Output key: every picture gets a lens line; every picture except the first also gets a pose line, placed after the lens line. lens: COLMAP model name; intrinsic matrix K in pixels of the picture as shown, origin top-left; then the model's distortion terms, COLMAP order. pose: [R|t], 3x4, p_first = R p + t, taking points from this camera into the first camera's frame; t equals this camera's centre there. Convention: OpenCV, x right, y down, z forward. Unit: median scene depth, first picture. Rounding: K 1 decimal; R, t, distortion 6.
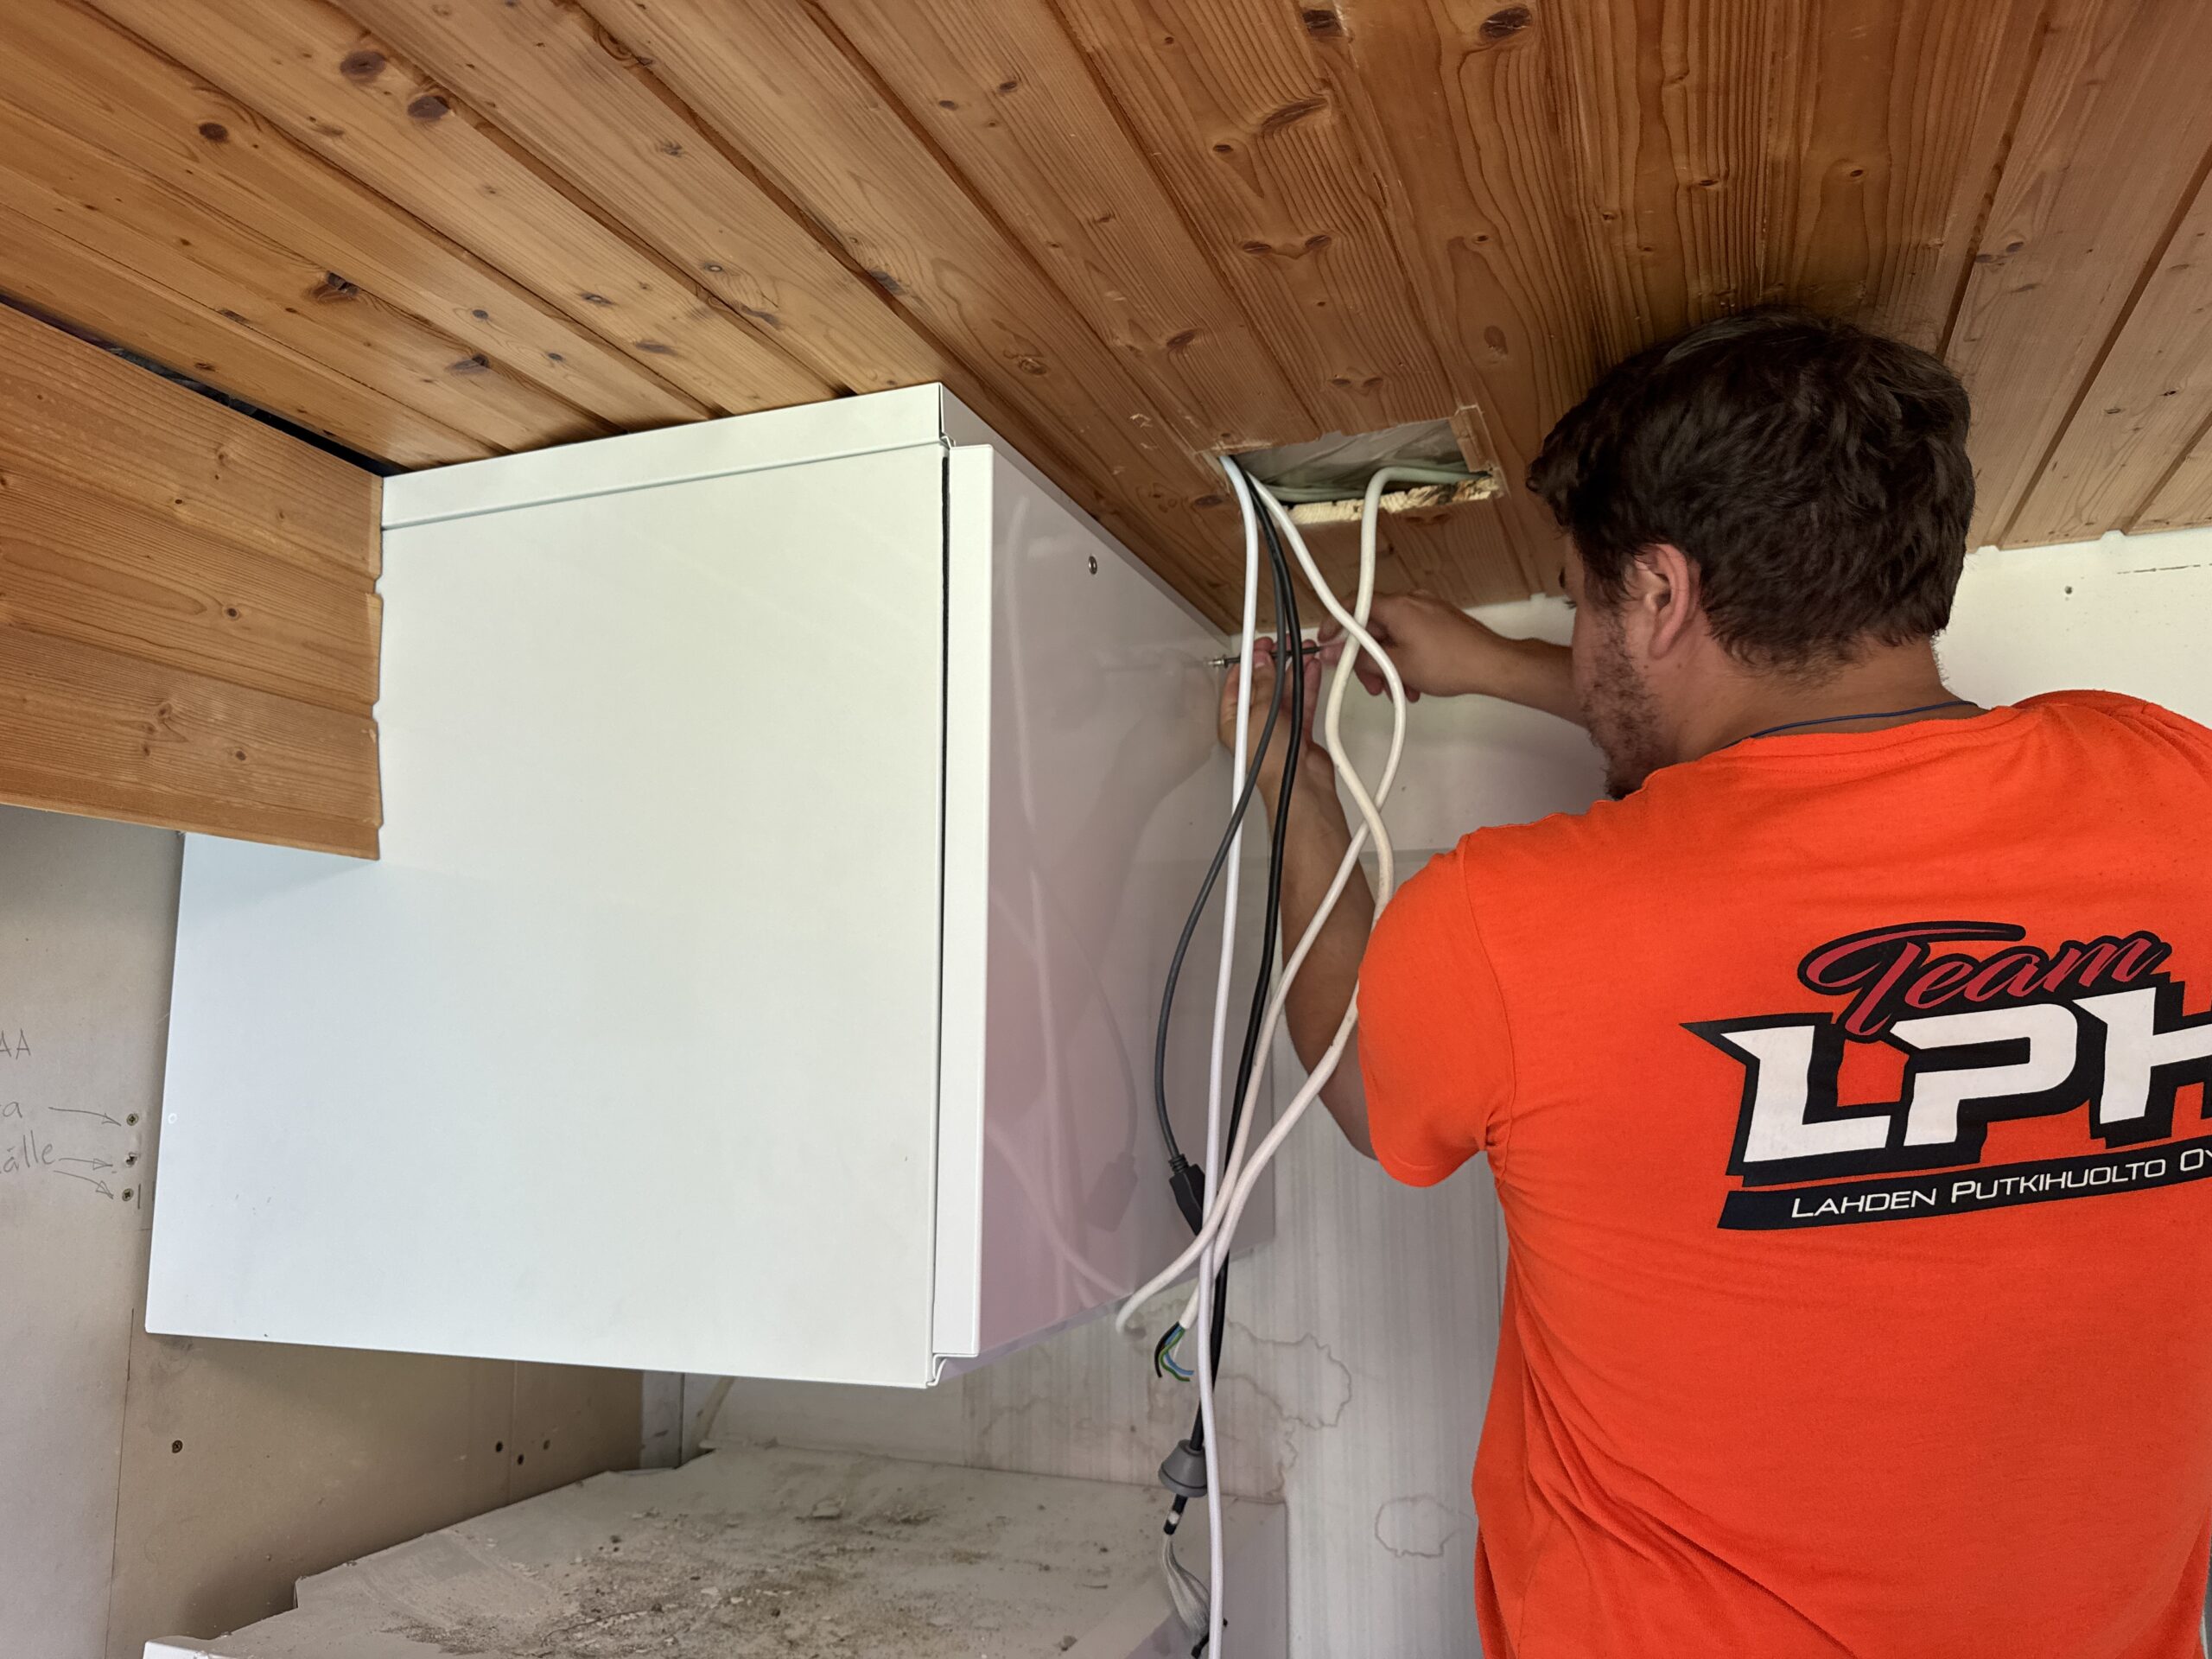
lens RADIAL K [[1564.8, 0, 1106.0], [0, 1564.8, 829.5], [0, 0, 1]] dist [-0.040938, -0.000368]
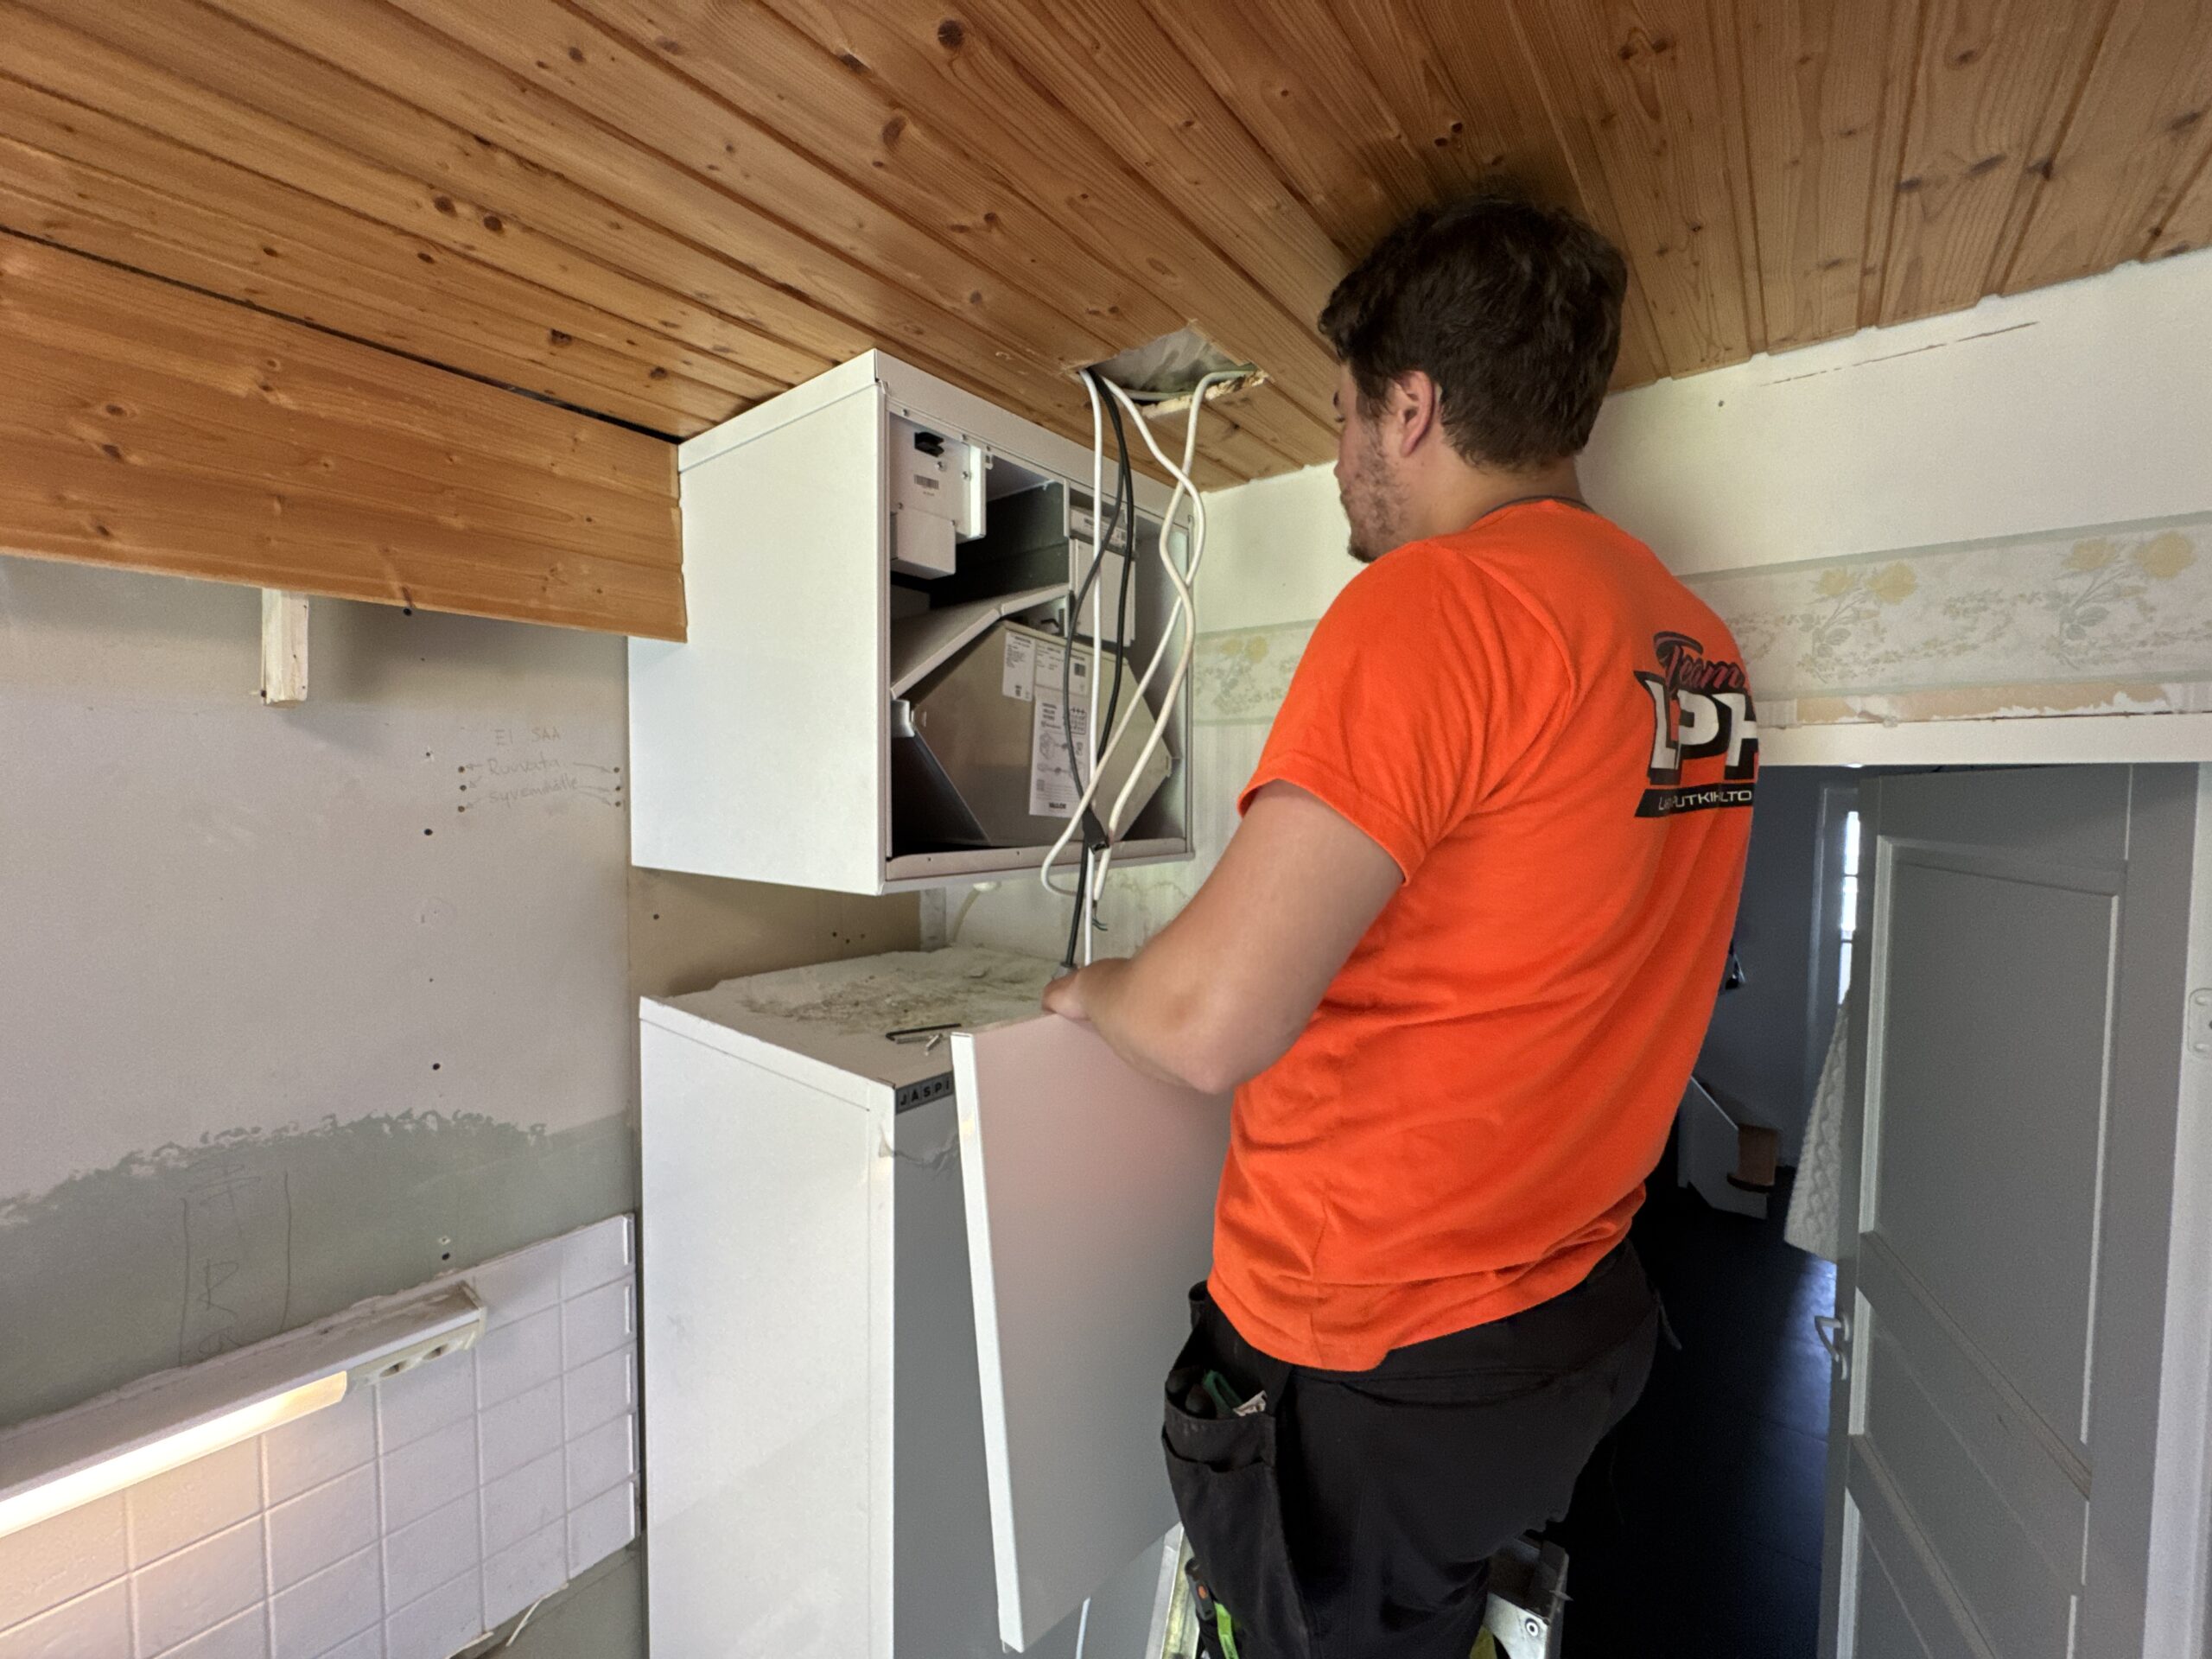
lens RADIAL K [[871.1, 0, 1106.0], [0, 871.1, 829.5], [0, 0, 1]] dist [-0.000688, -0.000006]
pose [[0.948279, 0.024040, -0.316527, 0.431463], [0.037866, 0.981442, 0.187984, 0.067164], [0.315172, -0.190247, 0.929770, 0.054173]]
